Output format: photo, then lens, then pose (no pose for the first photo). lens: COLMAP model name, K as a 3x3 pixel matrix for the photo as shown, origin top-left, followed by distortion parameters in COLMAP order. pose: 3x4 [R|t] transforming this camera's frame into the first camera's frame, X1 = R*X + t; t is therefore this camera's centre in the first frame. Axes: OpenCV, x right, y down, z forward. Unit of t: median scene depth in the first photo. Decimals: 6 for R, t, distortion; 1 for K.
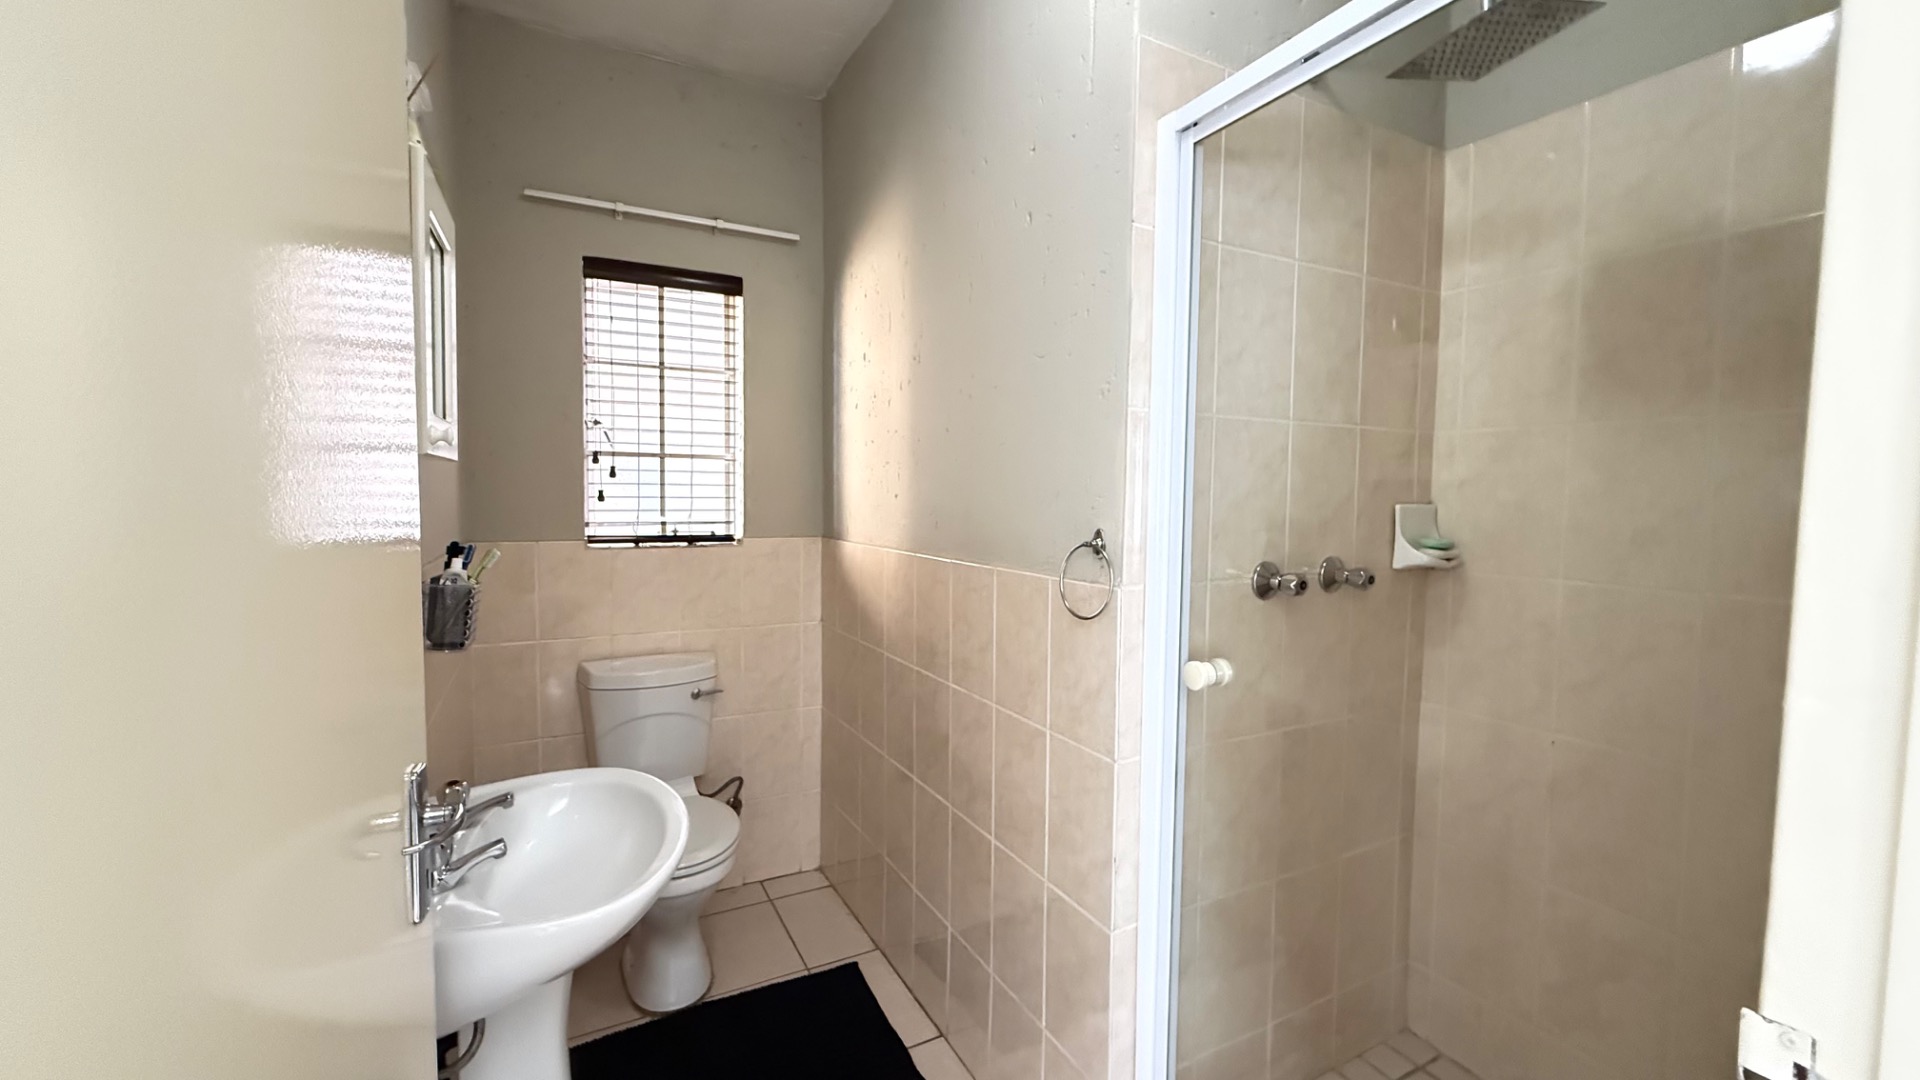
lens RADIAL K [[763.8, 0, 966.0], [0, 763.8, 544.7], [0, 0, 1]] dist [0.000745, 0.000578]
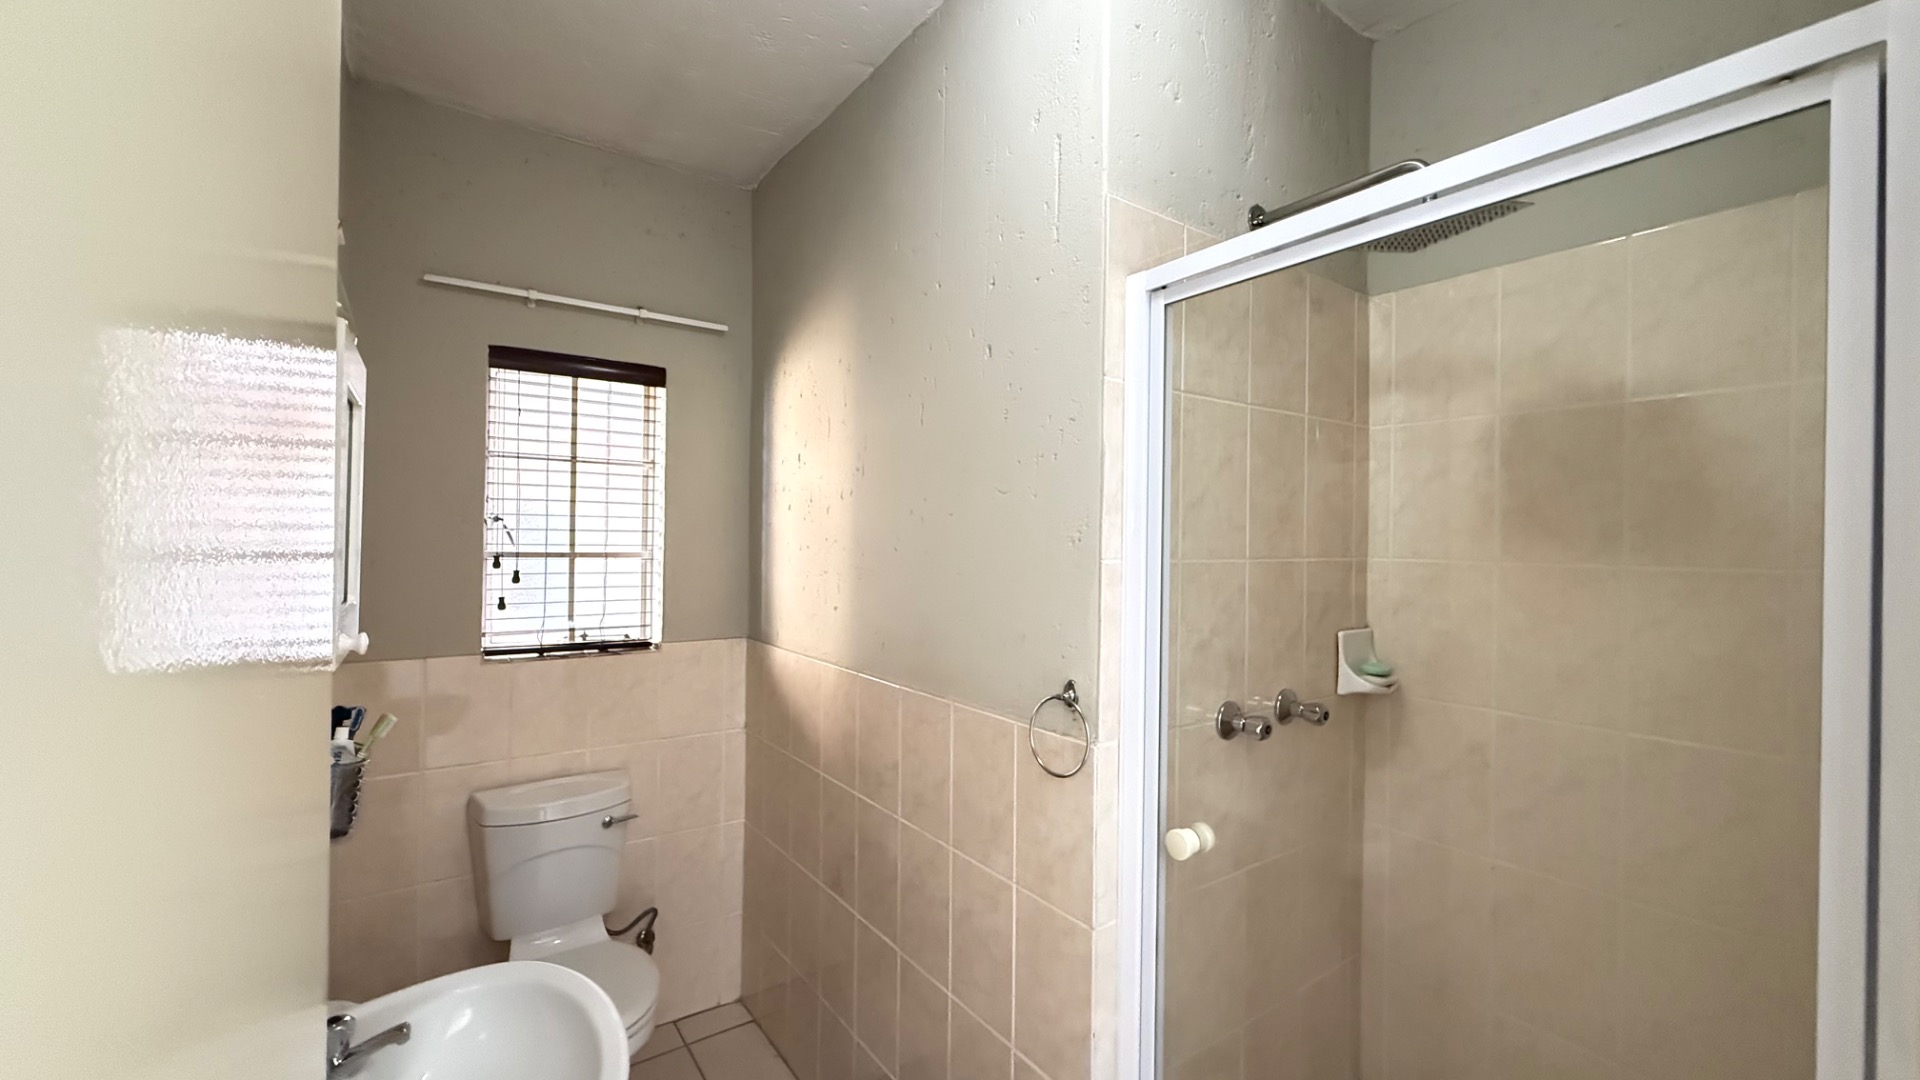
lens RADIAL K [[763.8, 0, 967.6], [0, 763.8, 548.5], [0, 0, 1]] dist [0.000745, 0.000578]
pose [[0.991665, 0.001857, 0.128832, -0.064350], [0.005520, 0.998366, -0.056883, -0.105383], [-0.128727, 0.057120, 0.990034, 0.037043]]
